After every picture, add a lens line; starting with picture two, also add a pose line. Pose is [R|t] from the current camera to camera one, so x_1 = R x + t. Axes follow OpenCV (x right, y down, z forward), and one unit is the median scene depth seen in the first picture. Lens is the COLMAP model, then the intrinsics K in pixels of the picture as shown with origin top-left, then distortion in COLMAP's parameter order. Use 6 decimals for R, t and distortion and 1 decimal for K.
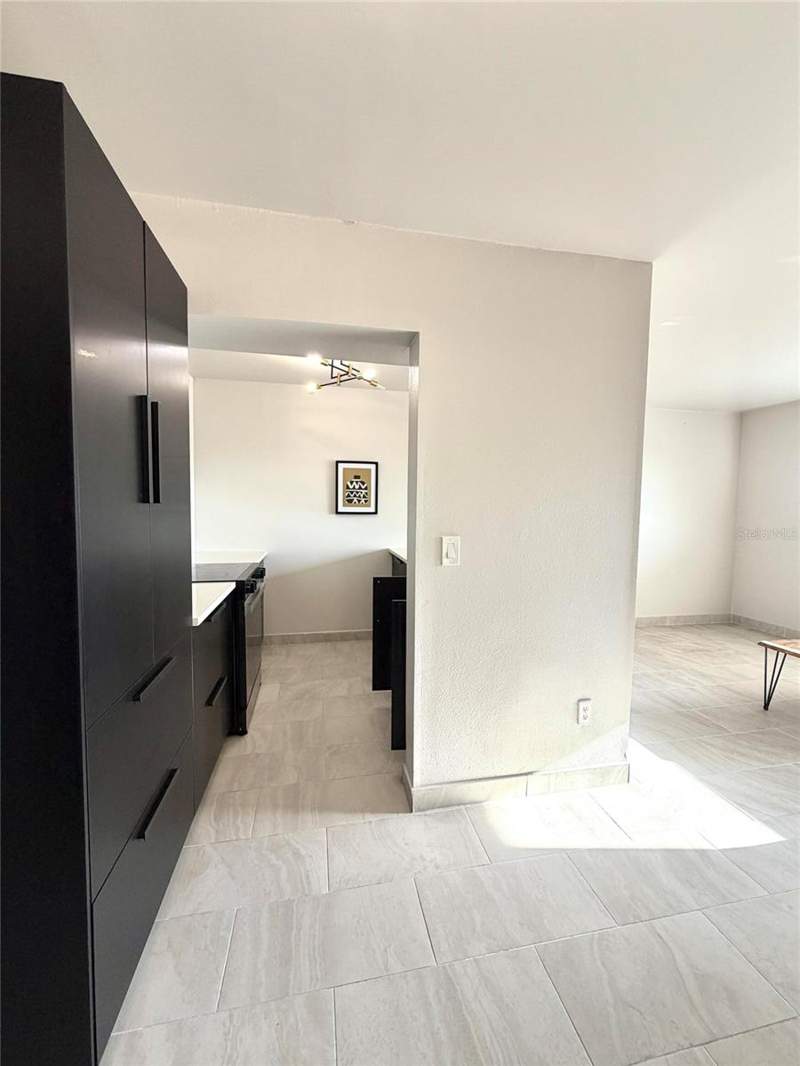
lens RADIAL K [[423.1, 0, 396.9], [0, 423.1, 526.0], [0, 0, 1]] dist [0.001270, 0.000216]
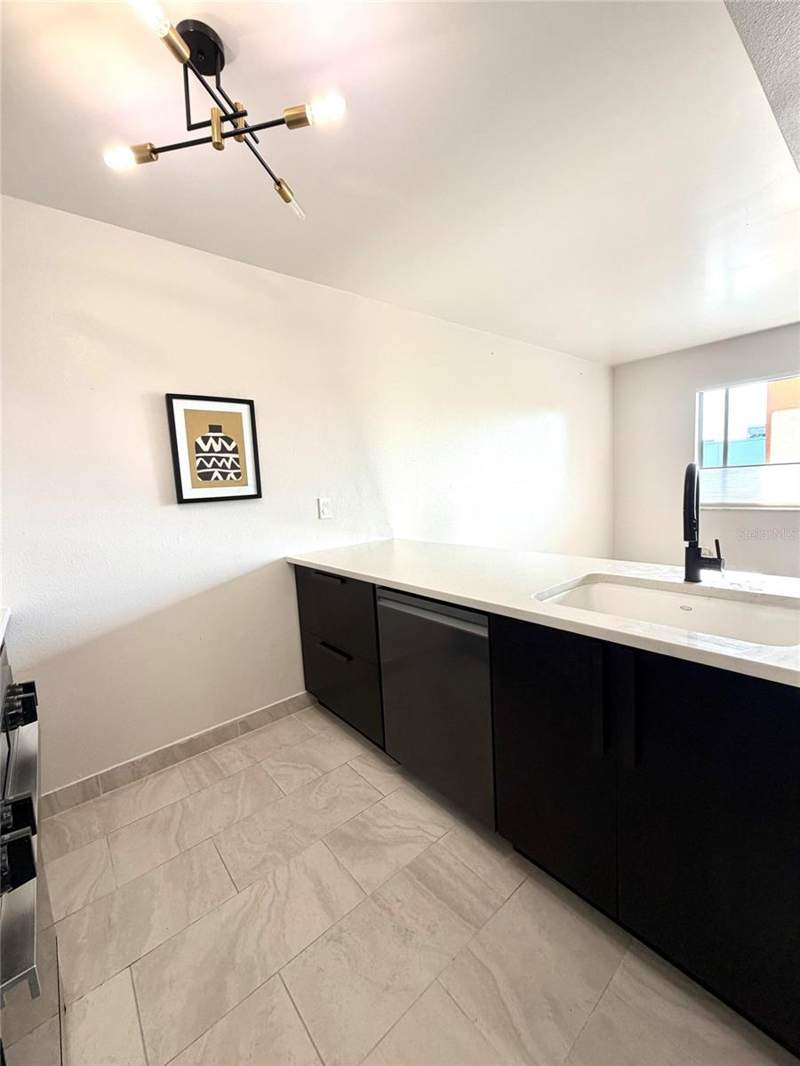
lens RADIAL K [[423.1, 0, 396.9], [0, 423.1, 526.0], [0, 0, 1]] dist [0.001270, 0.000216]
pose [[0.875411, -0.112192, 0.470180, -0.156160], [0.093142, 0.993615, 0.063674, -0.010221], [-0.474321, -0.011947, 0.880271, 0.441434]]
